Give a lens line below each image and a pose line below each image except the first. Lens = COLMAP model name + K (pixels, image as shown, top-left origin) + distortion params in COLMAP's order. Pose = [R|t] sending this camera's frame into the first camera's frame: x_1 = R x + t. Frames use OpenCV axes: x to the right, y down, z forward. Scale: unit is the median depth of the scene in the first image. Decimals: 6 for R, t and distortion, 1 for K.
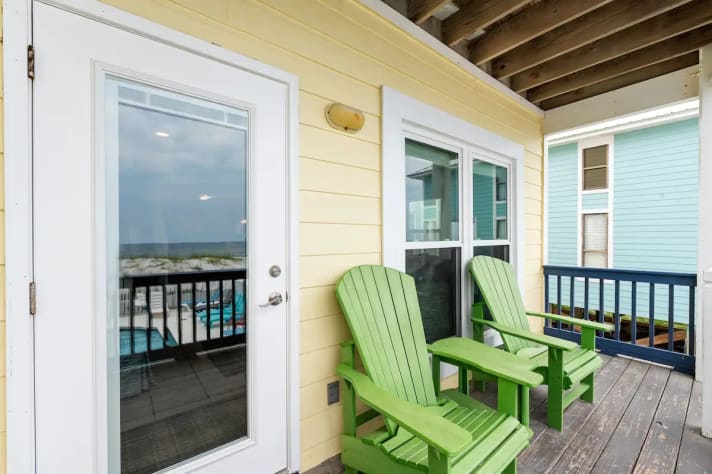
lens RADIAL K [[293.8, 0, 359.2], [0, 293.8, 237.5], [0, 0, 1]] dist [0.001437, -0.000191]
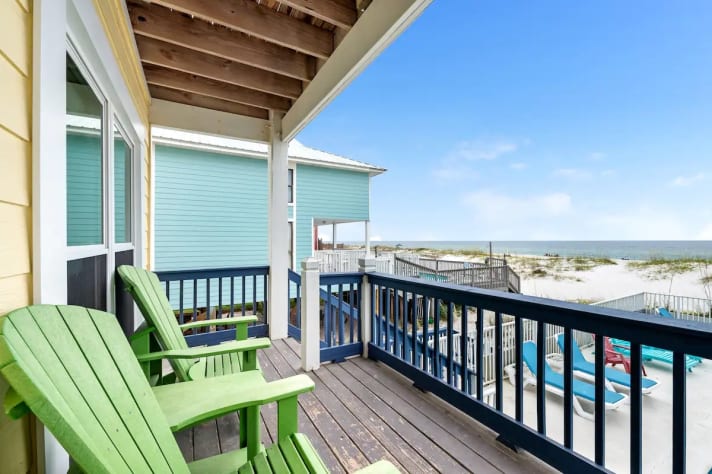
lens RADIAL K [[293.8, 0, 356.3], [0, 293.8, 240.2], [0, 0, 1]] dist [0.001437, -0.000191]
pose [[0.163775, 0.002316, 0.986495, -0.175462], [0.004741, 0.999984, -0.003135, 0.006969], [-0.986486, 0.005191, 0.163761, 0.312985]]
